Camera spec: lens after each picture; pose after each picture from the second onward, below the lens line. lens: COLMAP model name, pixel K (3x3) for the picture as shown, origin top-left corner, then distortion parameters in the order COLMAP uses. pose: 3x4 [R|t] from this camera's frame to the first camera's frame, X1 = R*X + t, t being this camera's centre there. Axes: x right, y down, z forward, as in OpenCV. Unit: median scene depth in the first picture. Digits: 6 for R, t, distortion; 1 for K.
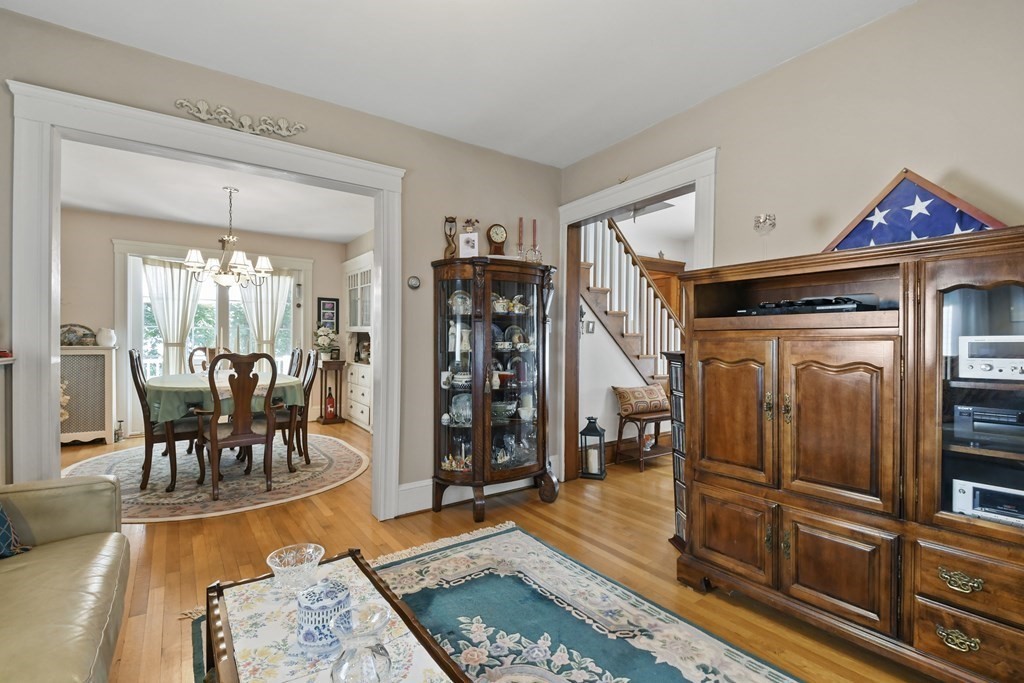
lens RADIAL K [[469.4, 0, 511.0], [0, 469.4, 350.0], [0, 0, 1]] dist [0.002980, -0.000088]
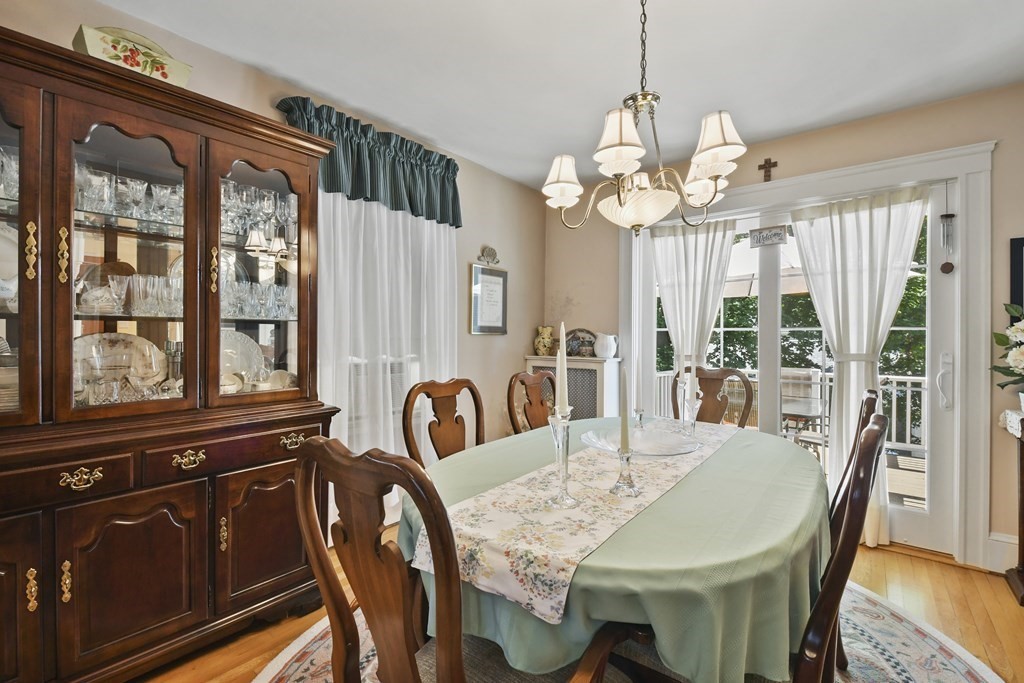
lens RADIAL K [[450.4, 0, 493.5], [0, 450.4, 341.6], [0, 0, 1]] dist [-0.013089, -0.000055]
pose [[0.241676, 0.004046, -0.970349, -0.369023], [-0.019867, 0.999802, -0.000779, -0.049677], [0.970154, 0.019466, 0.241708, 1.109379]]
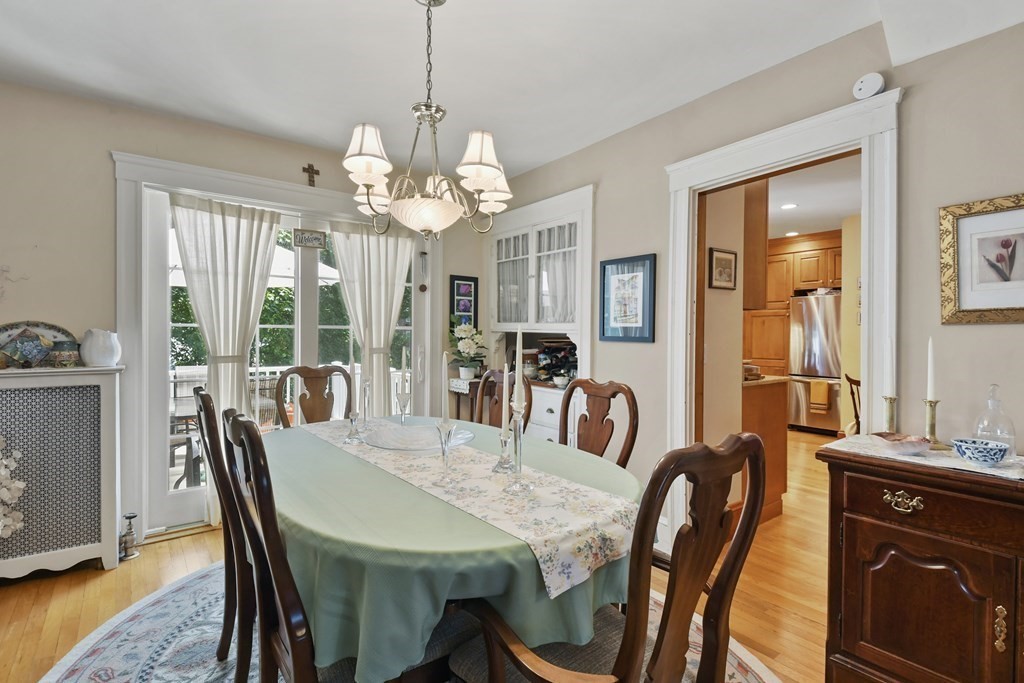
lens RADIAL K [[478.1, 0, 512.0], [0, 478.1, 341.5], [0, 0, 1]] dist [0.000243, -0.000936]
pose [[0.999177, -0.005230, 0.040225, -0.758304], [0.005362, 0.999981, -0.003175, -0.050828], [-0.040207, 0.003388, 0.999186, 0.811266]]
